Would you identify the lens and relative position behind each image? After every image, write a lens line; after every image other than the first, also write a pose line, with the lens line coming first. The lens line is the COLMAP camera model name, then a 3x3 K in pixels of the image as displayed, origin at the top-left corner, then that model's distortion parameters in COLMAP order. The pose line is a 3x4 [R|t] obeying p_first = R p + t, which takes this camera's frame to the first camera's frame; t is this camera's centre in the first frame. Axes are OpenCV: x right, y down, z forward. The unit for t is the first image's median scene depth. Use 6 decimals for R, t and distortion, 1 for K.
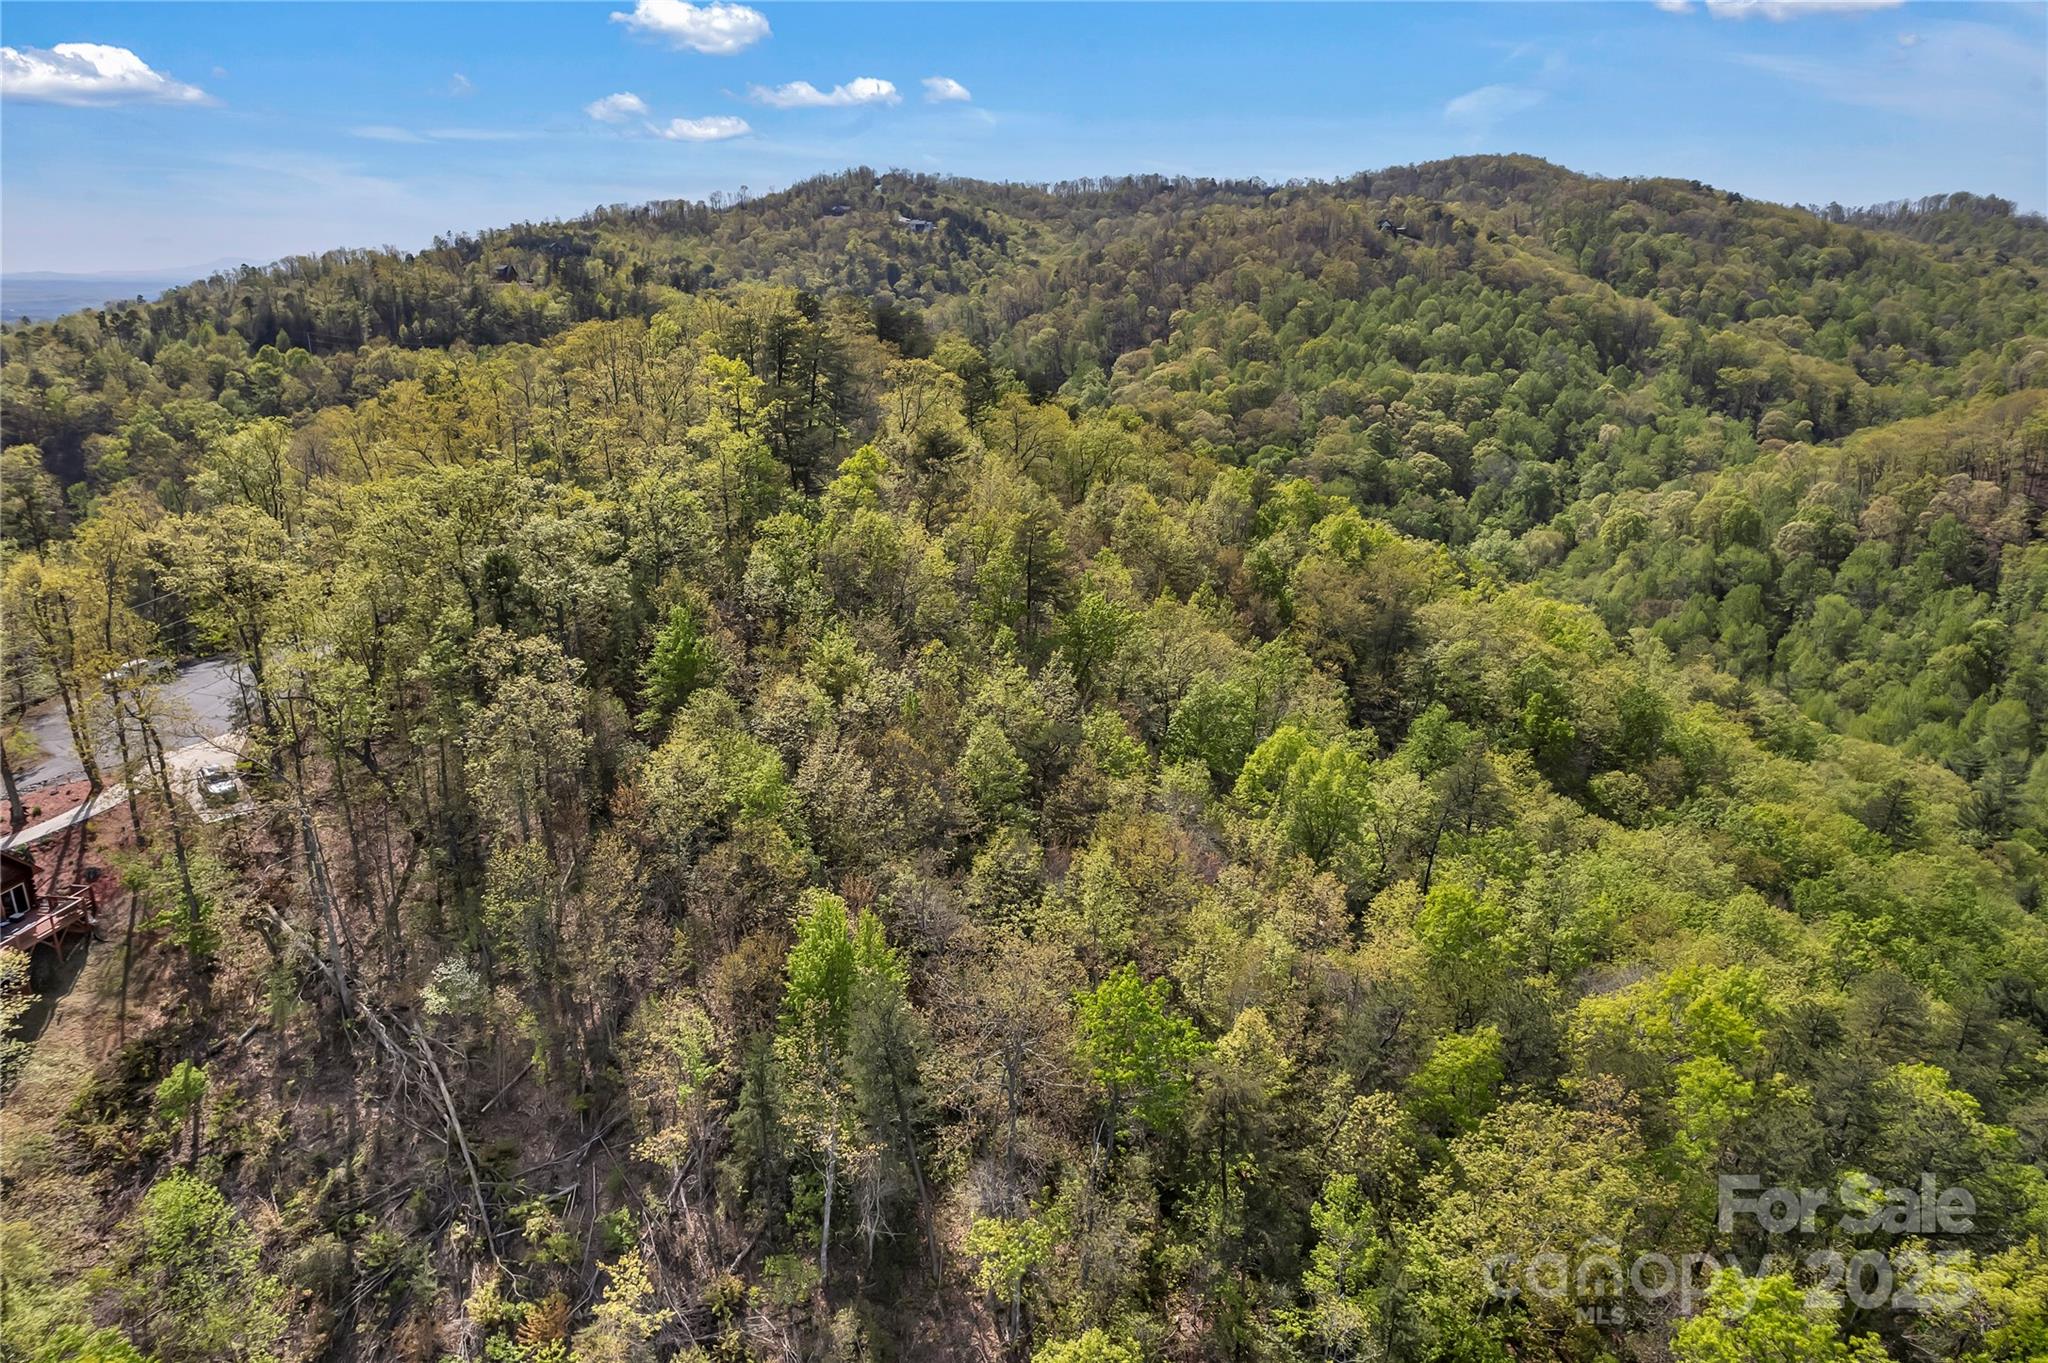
lens RADIAL K [[1310.0, 0, 1028.0], [0, 1310.0, 689.6], [0, 0, 1]] dist [-0.086146, 0.072716]
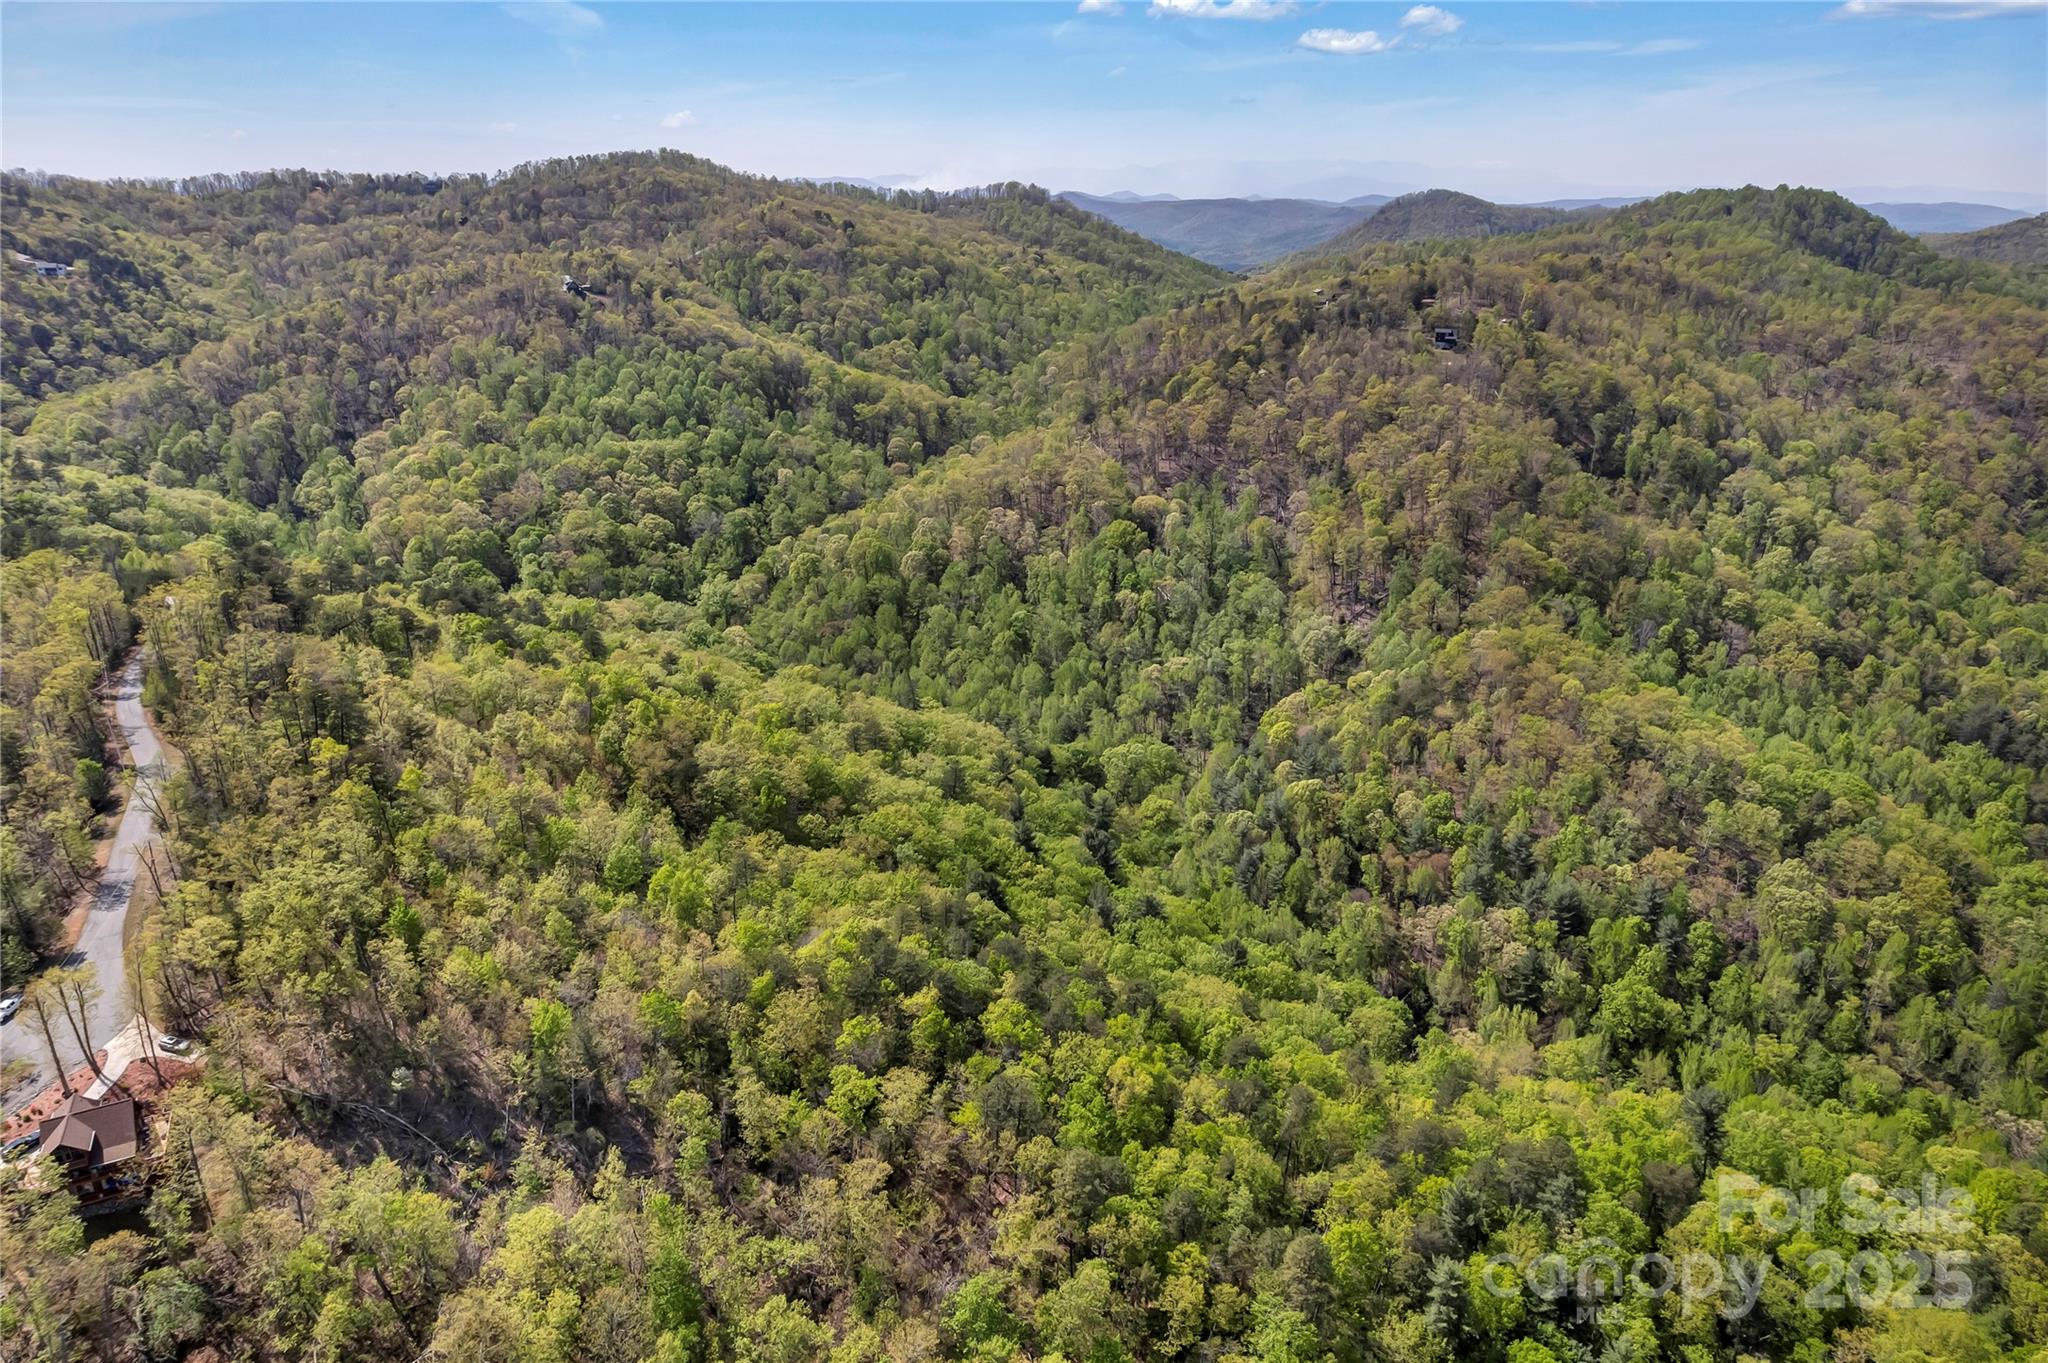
lens RADIAL K [[1310.0, 0, 1028.0], [0, 1310.0, 689.6], [0, 0, 1]] dist [-0.086146, 0.072716]
pose [[0.829249, -0.207360, 0.518988, -0.076834], [0.177064, 0.978262, 0.107945, -0.079871], [-0.530090, 0.002381, 0.847938, -0.251568]]
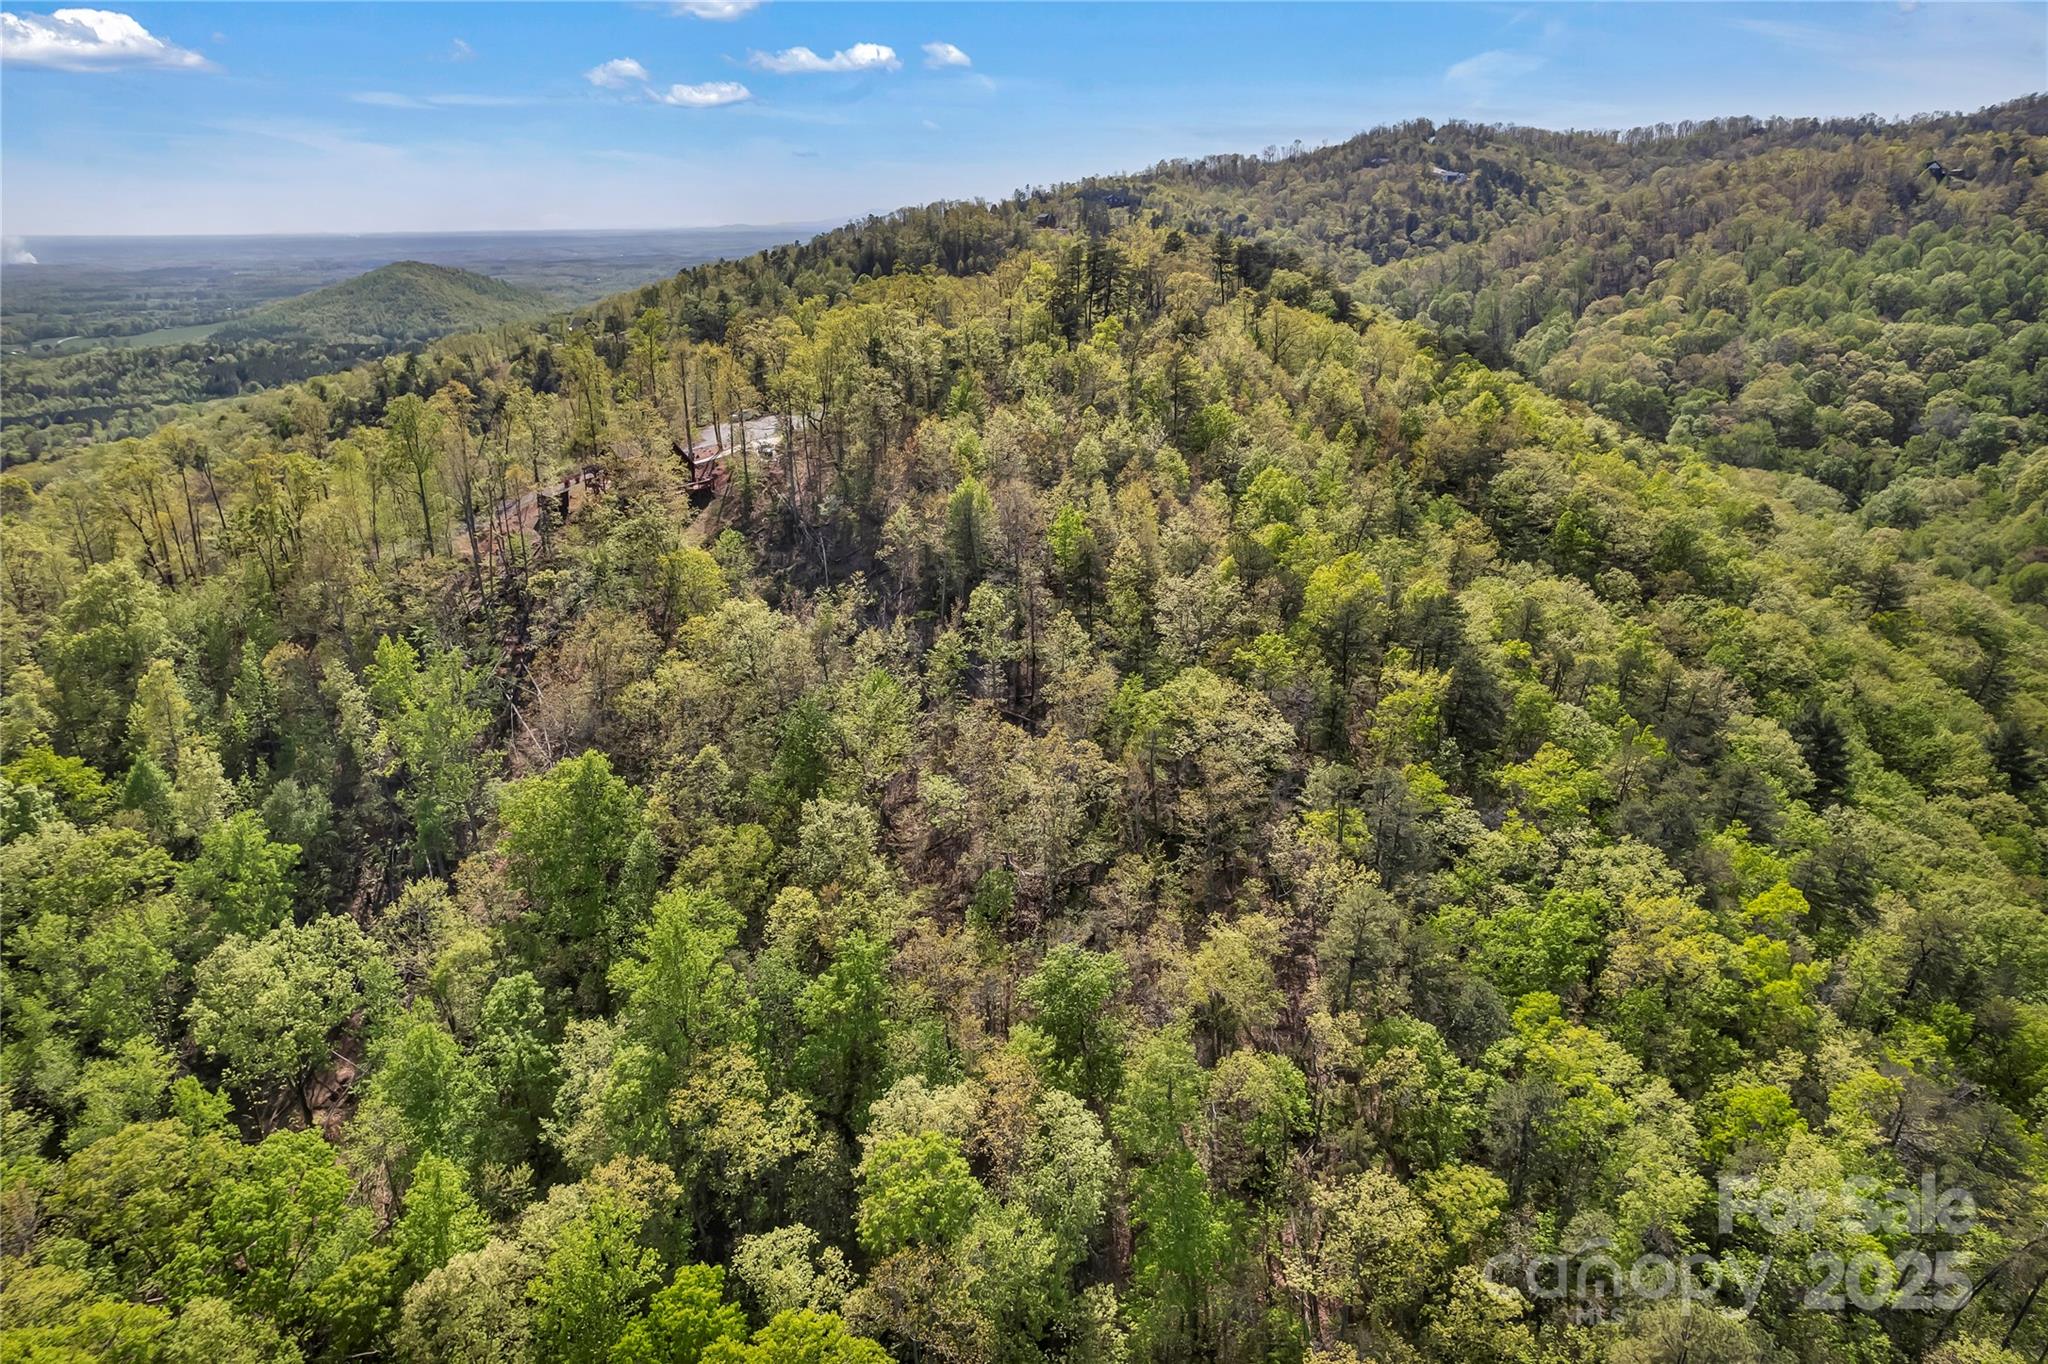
lens RADIAL K [[1310.0, 0, 1028.0], [0, 1310.0, 690.1], [0, 0, 1]] dist [-0.086146, 0.072716]
pose [[0.910994, 0.130499, -0.391230, 0.120216], [-0.116803, 0.991418, 0.058718, 0.051092], [0.395535, -0.007795, 0.918418, -0.149851]]
